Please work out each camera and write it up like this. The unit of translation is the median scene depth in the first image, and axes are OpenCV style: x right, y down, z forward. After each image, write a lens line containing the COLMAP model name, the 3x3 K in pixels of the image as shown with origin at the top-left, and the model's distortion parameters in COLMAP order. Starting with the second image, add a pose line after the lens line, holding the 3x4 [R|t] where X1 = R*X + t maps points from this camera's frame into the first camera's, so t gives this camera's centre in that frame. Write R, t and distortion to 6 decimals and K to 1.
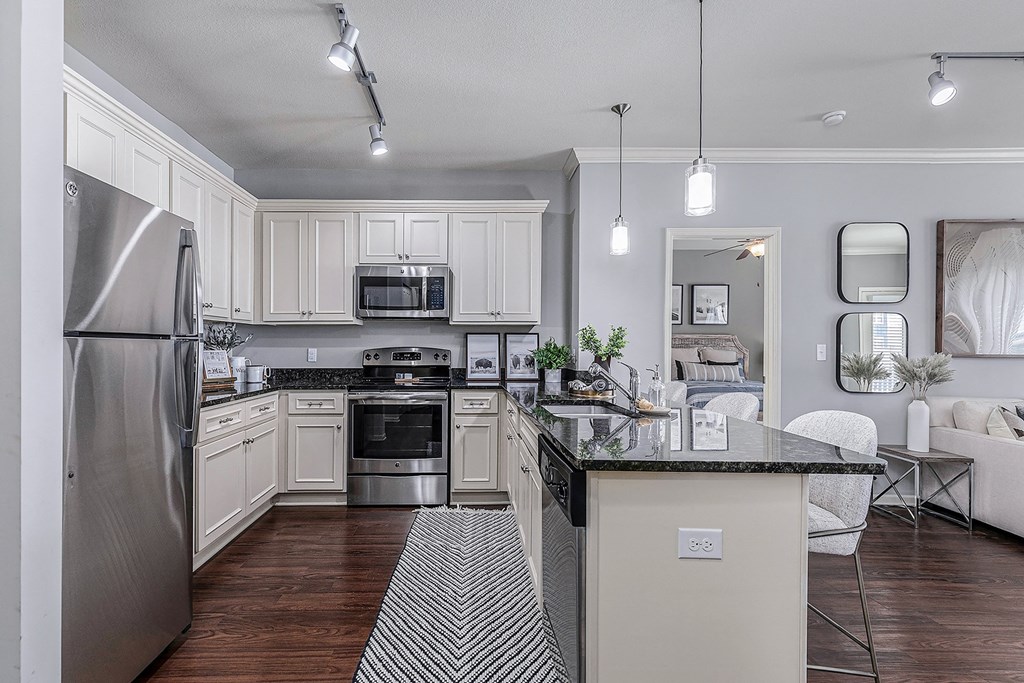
lens RADIAL K [[463.9, 0, 509.5], [0, 463.9, 347.9], [0, 0, 1]] dist [0.002768, 0.000096]
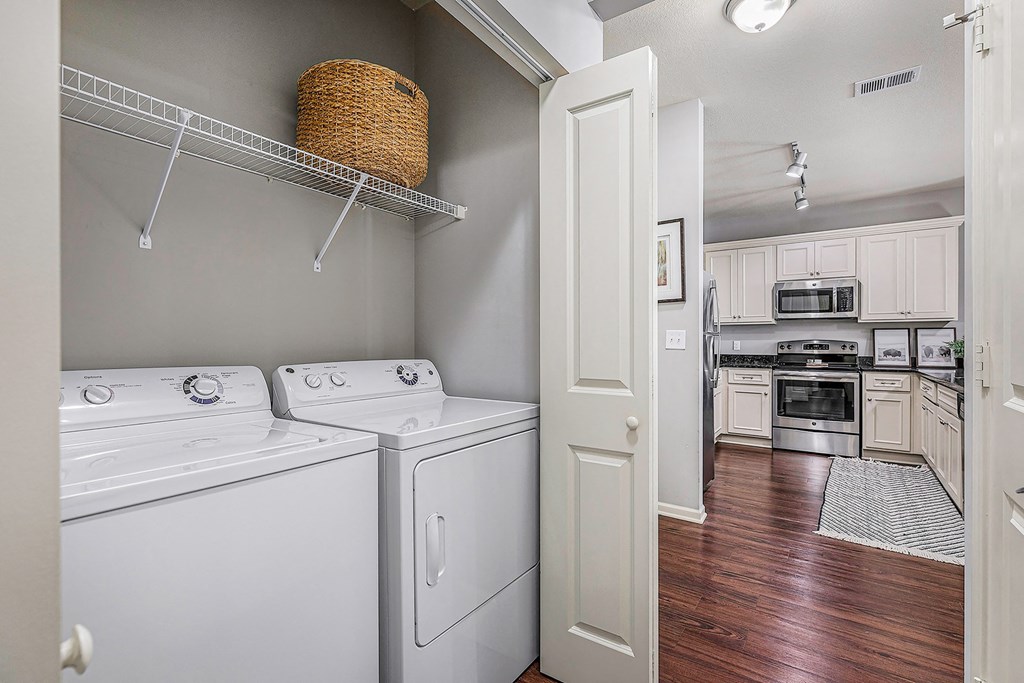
lens RADIAL K [[495.4, 0, 465.5], [0, 495.4, 337.5], [0, 0, 1]] dist [-0.025693, 0.020571]
pose [[0.756831, -0.004875, -0.653592, -0.061528], [-0.003238, 0.999932, -0.011208, 0.011103], [0.653603, 0.010599, 0.756764, -0.763309]]
